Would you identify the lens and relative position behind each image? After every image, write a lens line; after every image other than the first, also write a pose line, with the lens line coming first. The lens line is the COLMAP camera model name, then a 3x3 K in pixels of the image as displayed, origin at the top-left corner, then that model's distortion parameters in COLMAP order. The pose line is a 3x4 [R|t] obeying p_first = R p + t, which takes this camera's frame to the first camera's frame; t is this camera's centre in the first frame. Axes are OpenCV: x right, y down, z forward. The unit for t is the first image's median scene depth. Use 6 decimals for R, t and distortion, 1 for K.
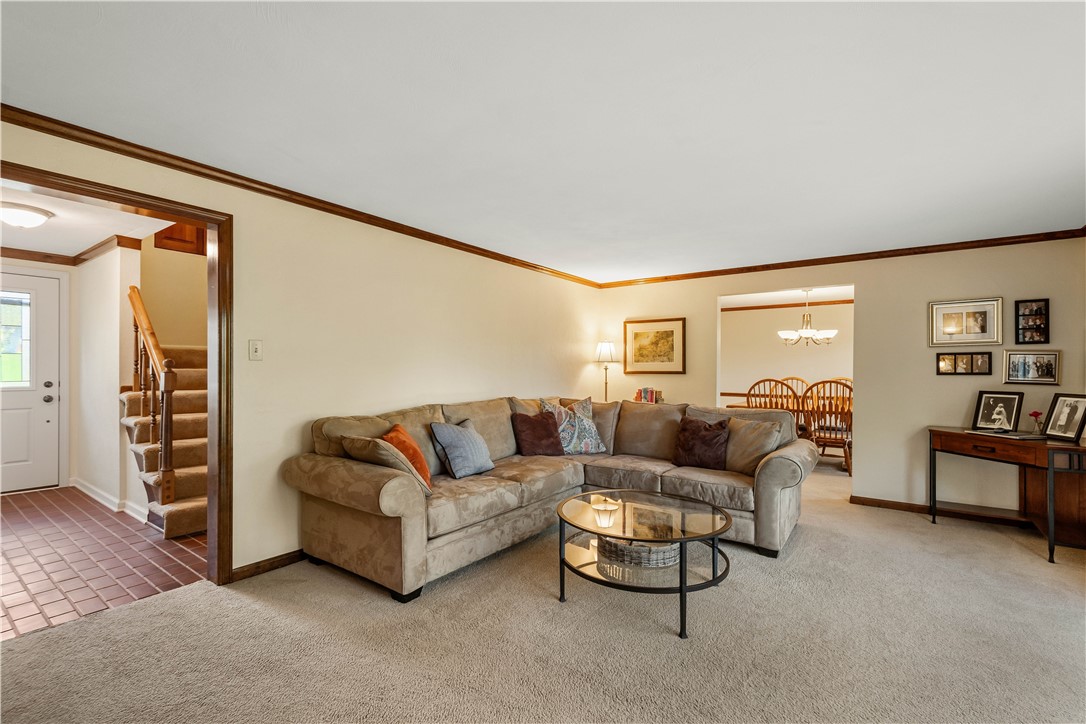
lens RADIAL K [[481.2, 0, 547.2], [0, 481.2, 373.9], [0, 0, 1]] dist [0.005494, -0.001484]
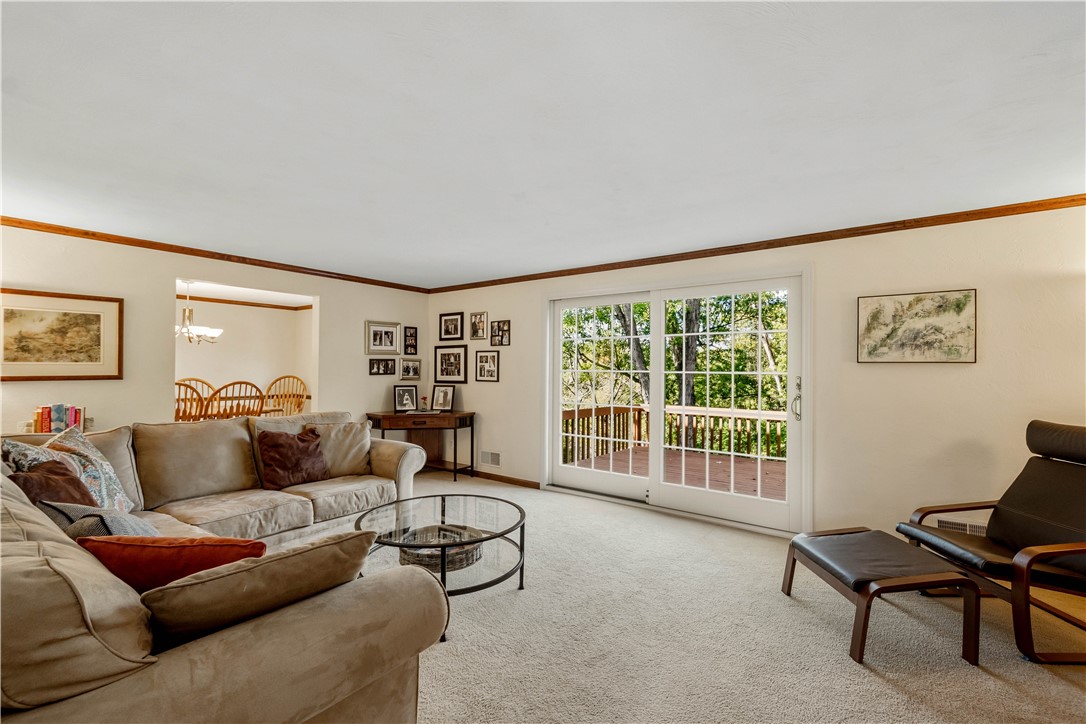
lens RADIAL K [[481.2, 0, 533.7], [0, 481.2, 366.0], [0, 0, 1]] dist [0.005494, -0.001484]
pose [[0.036080, -0.002824, 0.999345, -0.398243], [0.002195, 0.999994, 0.002747, -0.019487], [-0.999346, 0.002094, 0.036086, 0.372193]]
